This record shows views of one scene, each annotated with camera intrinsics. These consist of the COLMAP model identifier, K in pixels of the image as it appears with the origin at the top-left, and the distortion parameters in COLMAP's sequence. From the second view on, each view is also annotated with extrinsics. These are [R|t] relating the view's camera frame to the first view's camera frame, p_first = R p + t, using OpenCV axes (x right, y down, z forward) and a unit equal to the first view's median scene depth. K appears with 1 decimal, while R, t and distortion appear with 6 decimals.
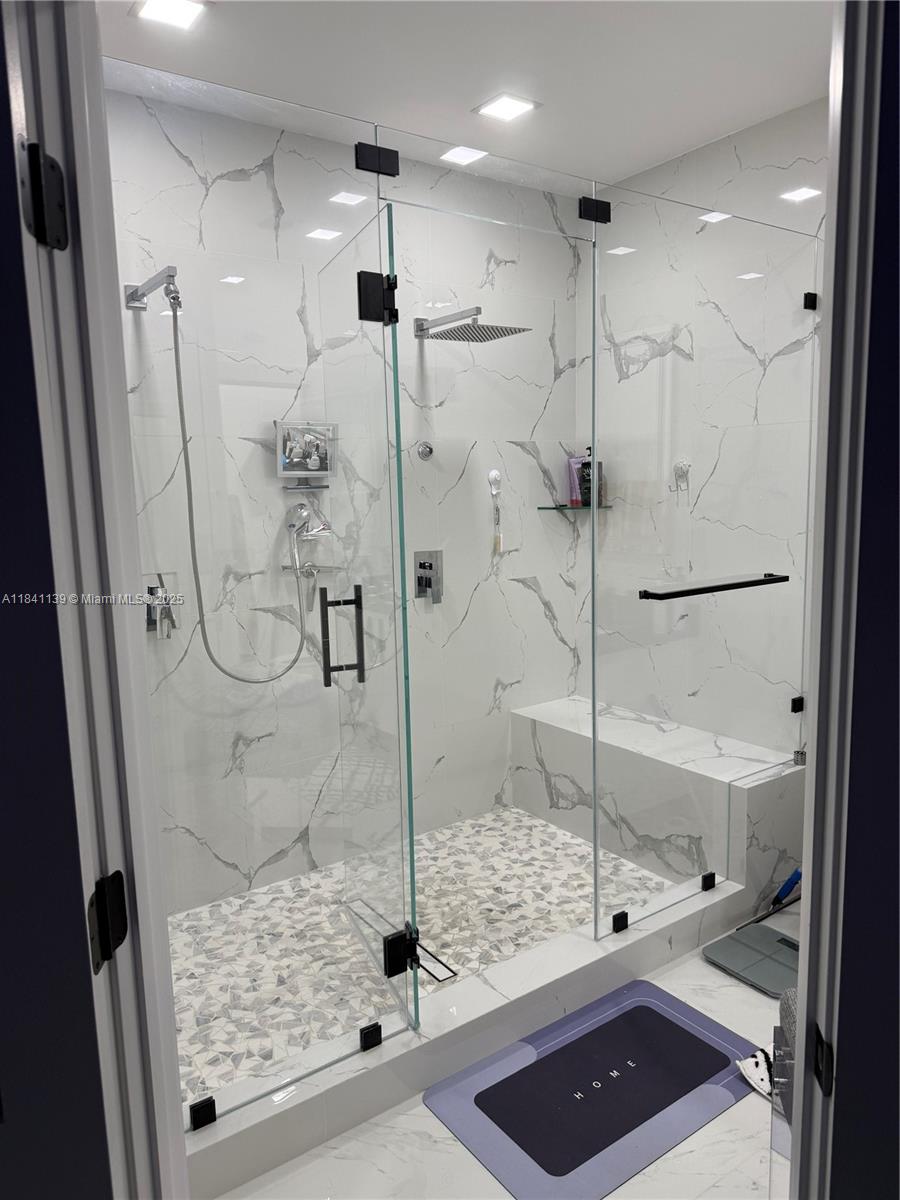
lens RADIAL K [[845.0, 0, 466.8], [0, 845.0, 593.3], [0, 0, 1]] dist [0.067929, -0.088334]
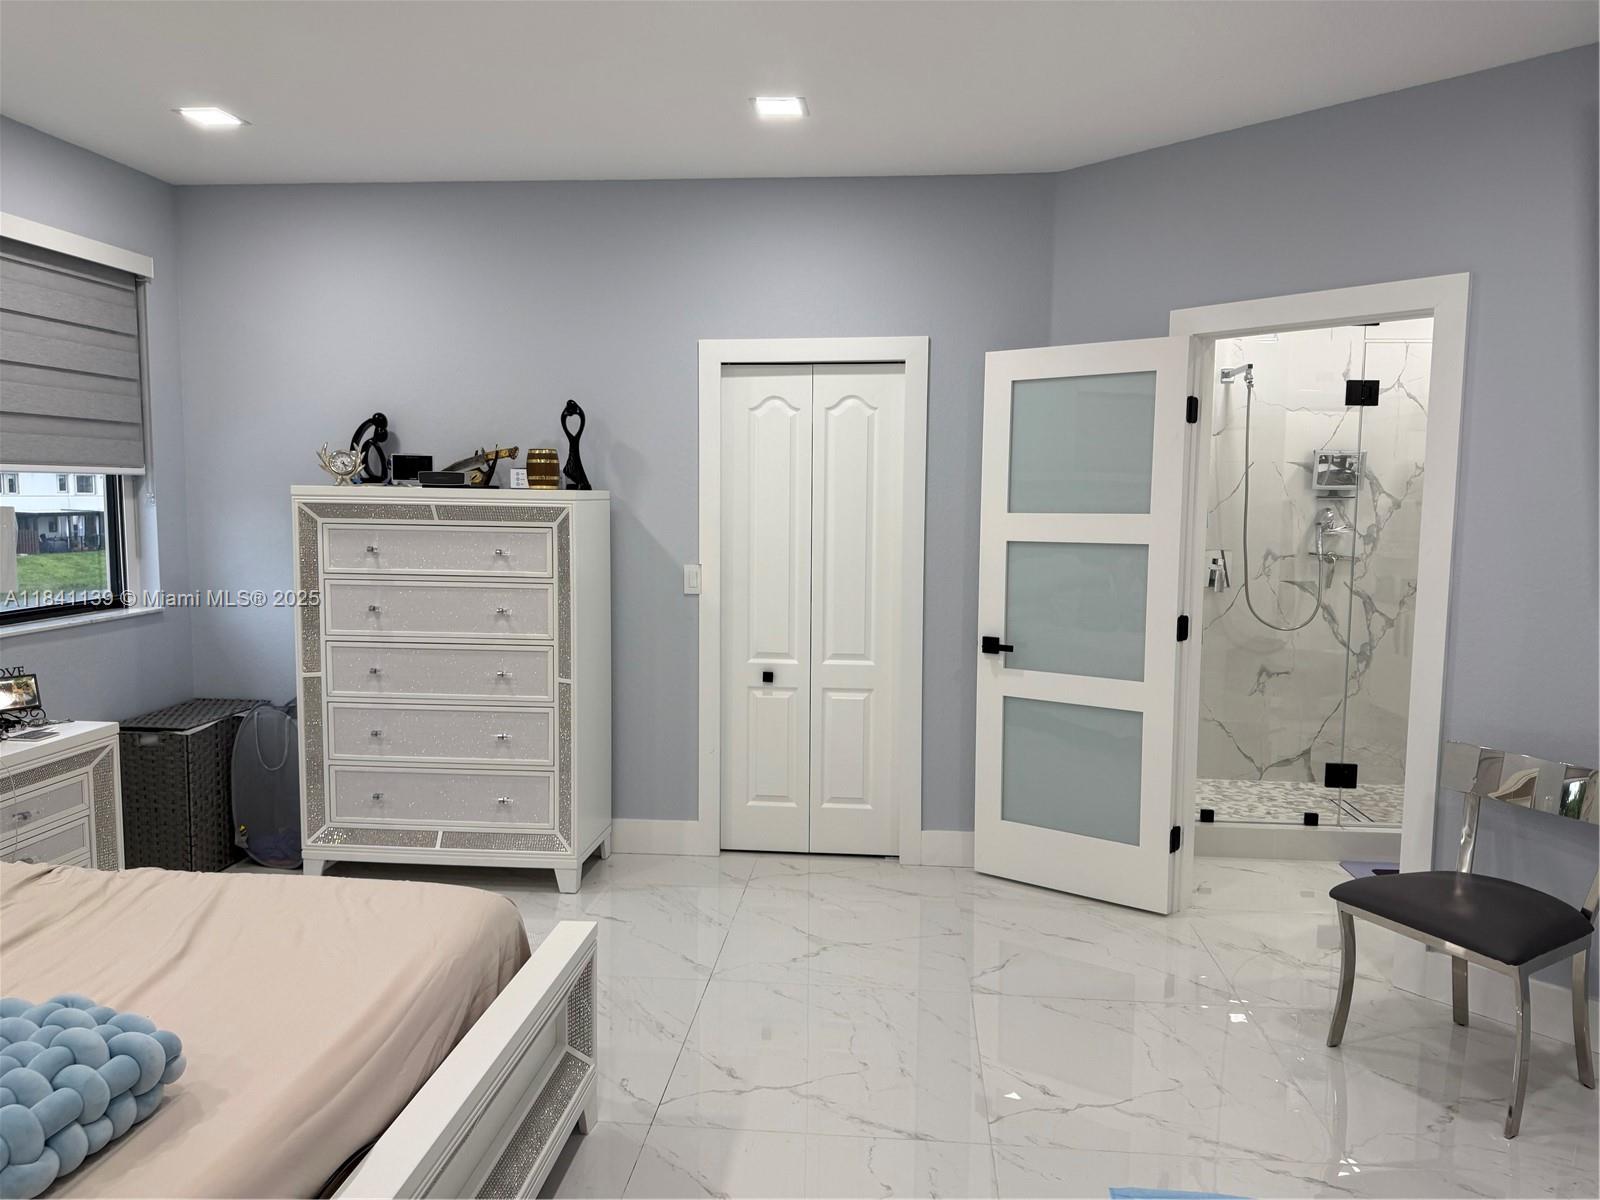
lens RADIAL K [[1126.7, 0, 800.0], [0, 1126.7, 600.0], [0, 0, 1]] dist [0.067929, -0.088334]
pose [[0.749617, 0.095782, -0.654905, 0.397931], [-0.113070, 0.993460, 0.015875, 0.113446], [0.652143, 0.062149, 0.755545, -0.983852]]
